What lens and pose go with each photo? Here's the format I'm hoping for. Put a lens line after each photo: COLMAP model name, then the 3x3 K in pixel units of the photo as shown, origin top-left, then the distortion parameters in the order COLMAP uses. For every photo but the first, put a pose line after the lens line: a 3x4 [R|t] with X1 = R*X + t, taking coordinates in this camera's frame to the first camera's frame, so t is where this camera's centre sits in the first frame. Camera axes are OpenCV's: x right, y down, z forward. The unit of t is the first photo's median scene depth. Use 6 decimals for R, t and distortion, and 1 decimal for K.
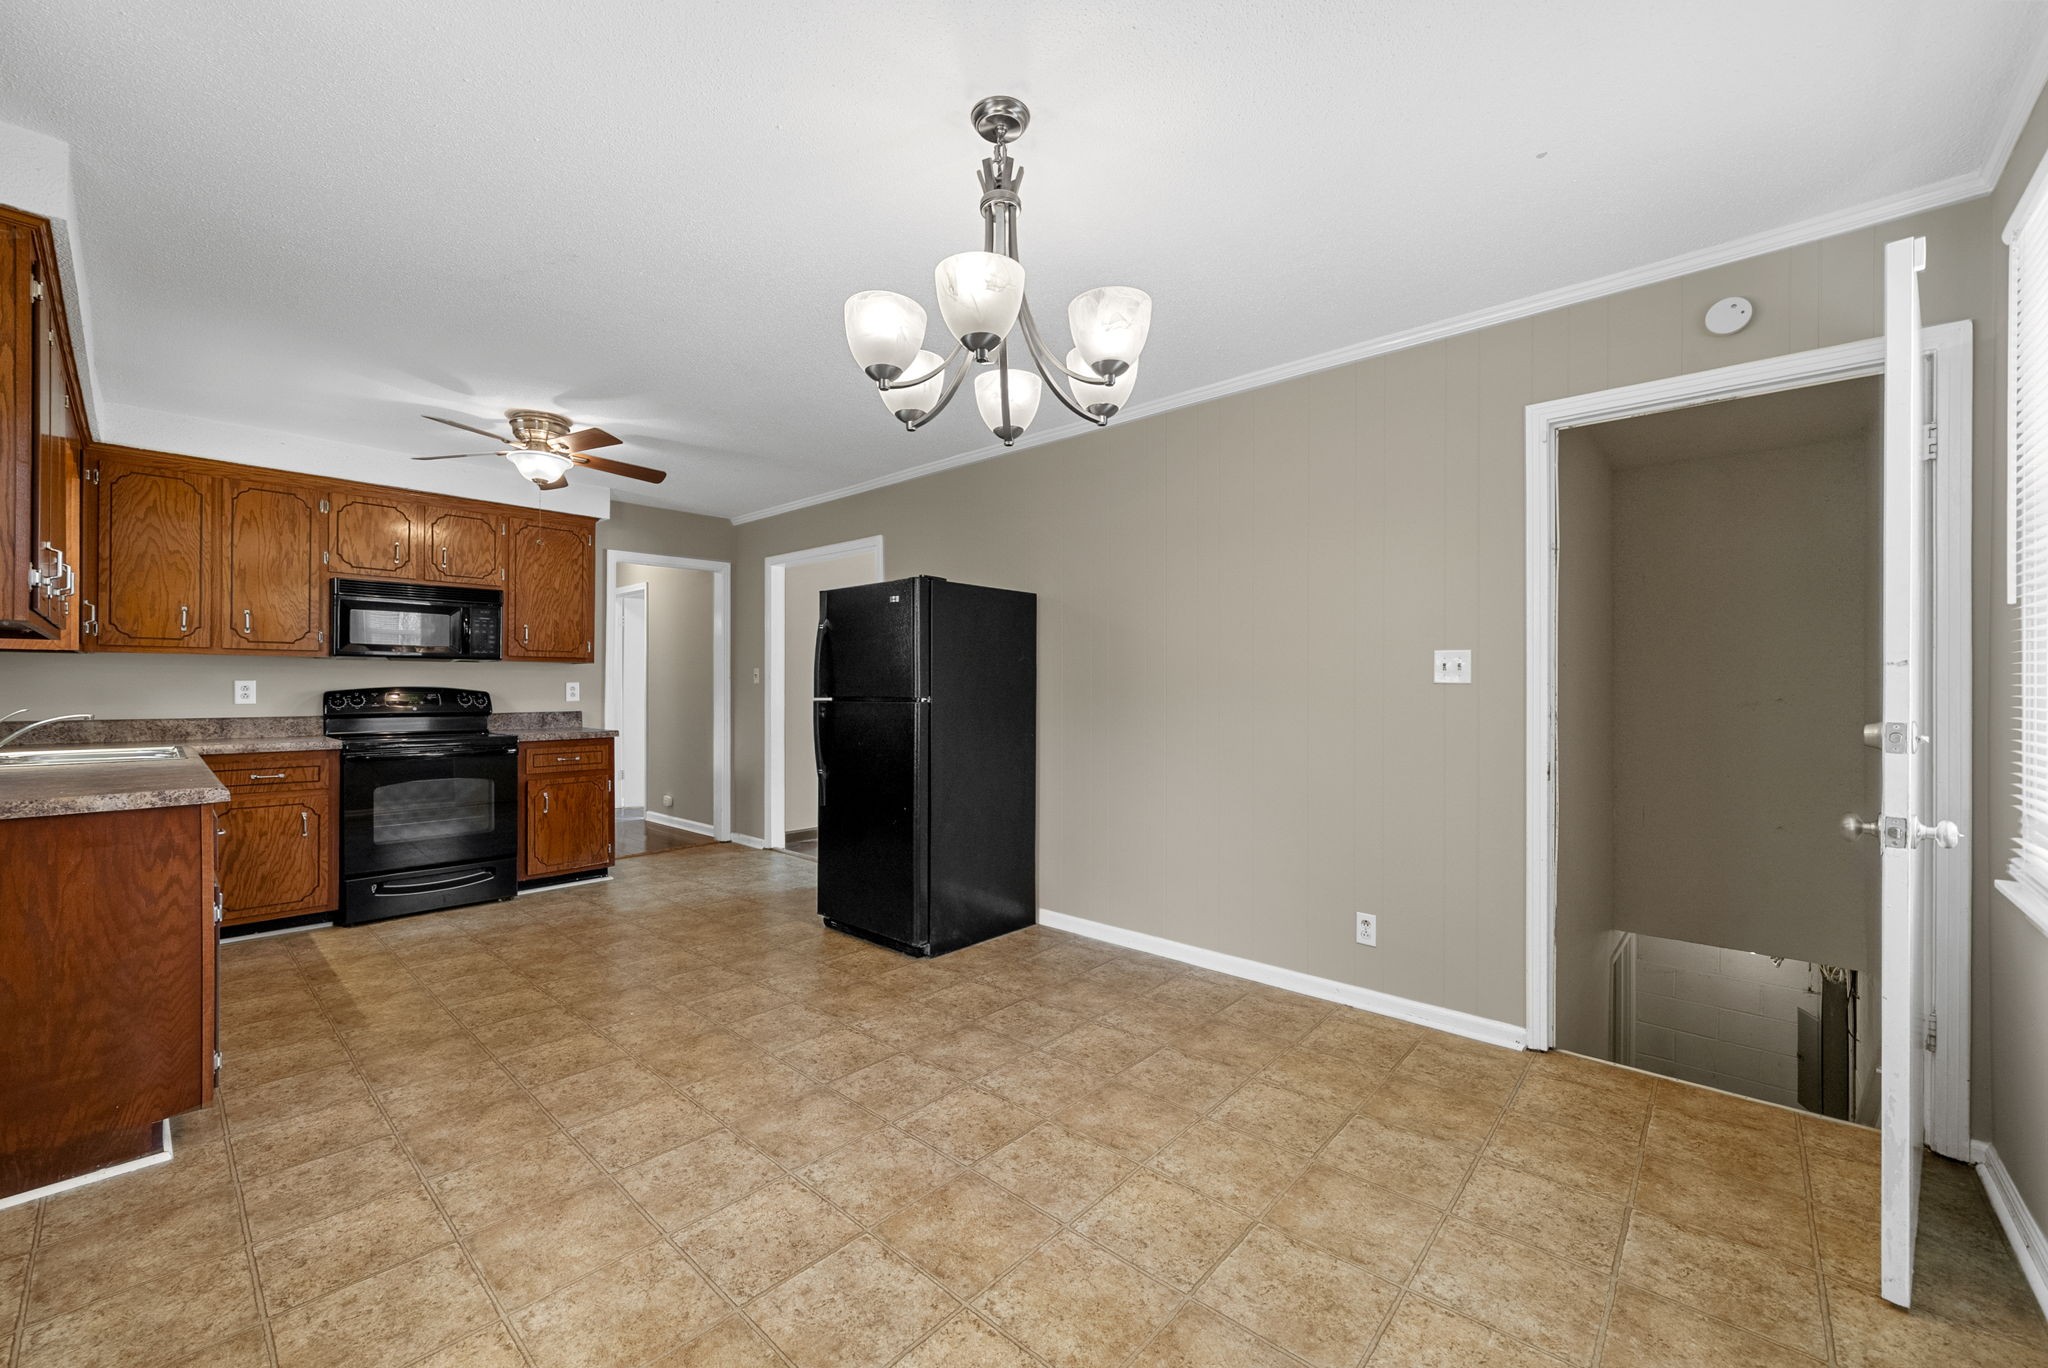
lens RADIAL K [[806.7, 0, 1031.6], [0, 806.7, 684.6], [0, 0, 1]] dist [-0.003815, 0.000366]
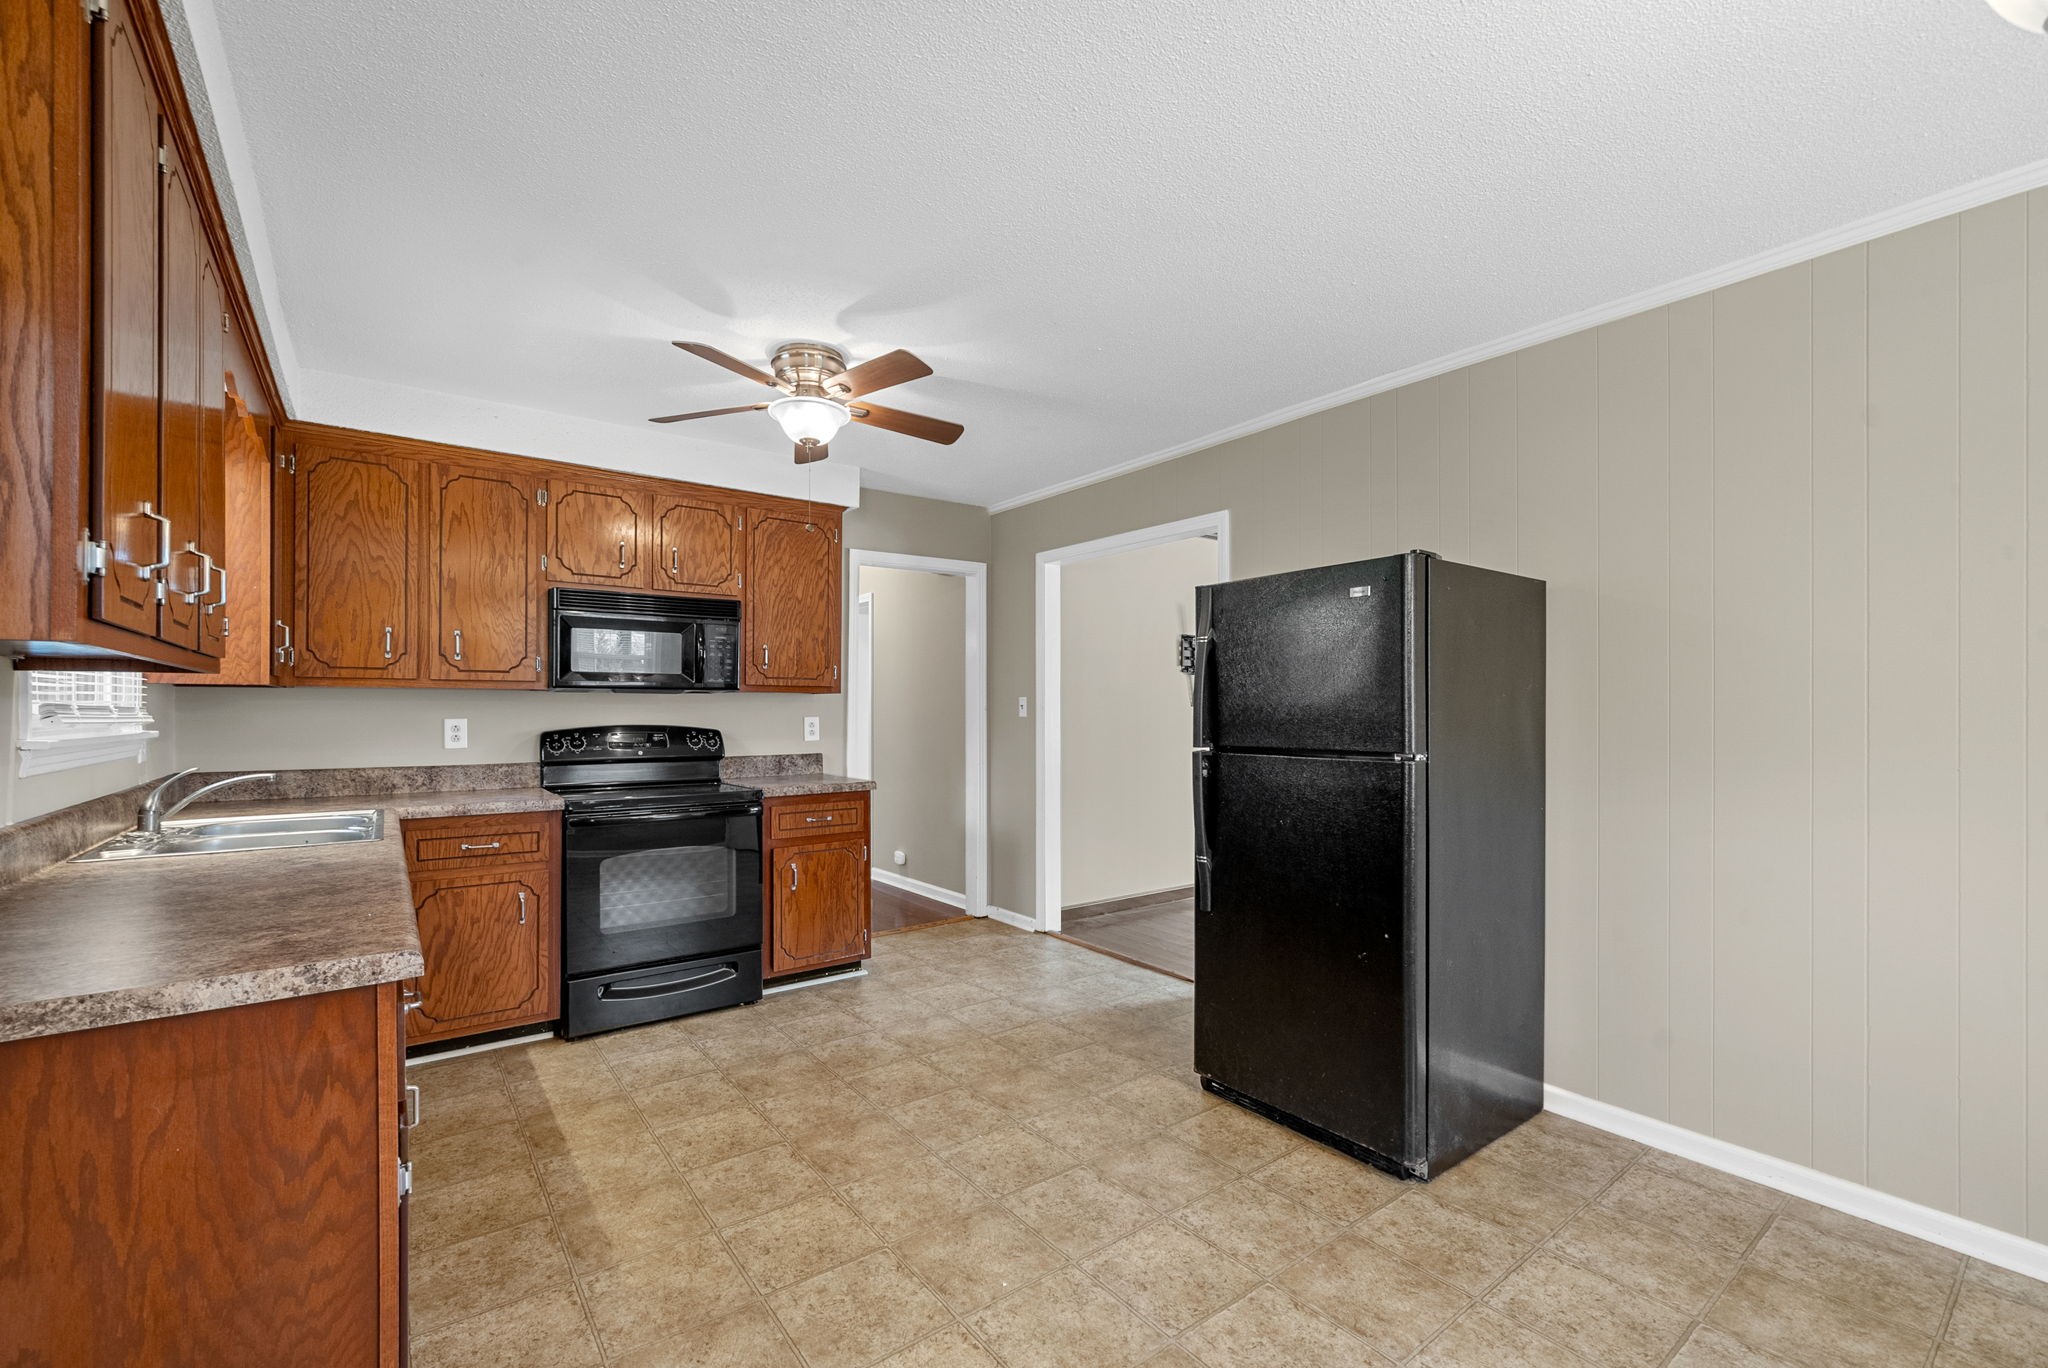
lens RADIAL K [[857.6, 0, 1022.5], [0, 857.6, 704.5], [0, 0, 1]] dist [0.000890, -0.000904]
pose [[0.981261, -0.002234, -0.192671, -0.279188], [0.002109, 0.999997, -0.000856, -0.019032], [0.192672, 0.000433, 0.981263, 0.290875]]
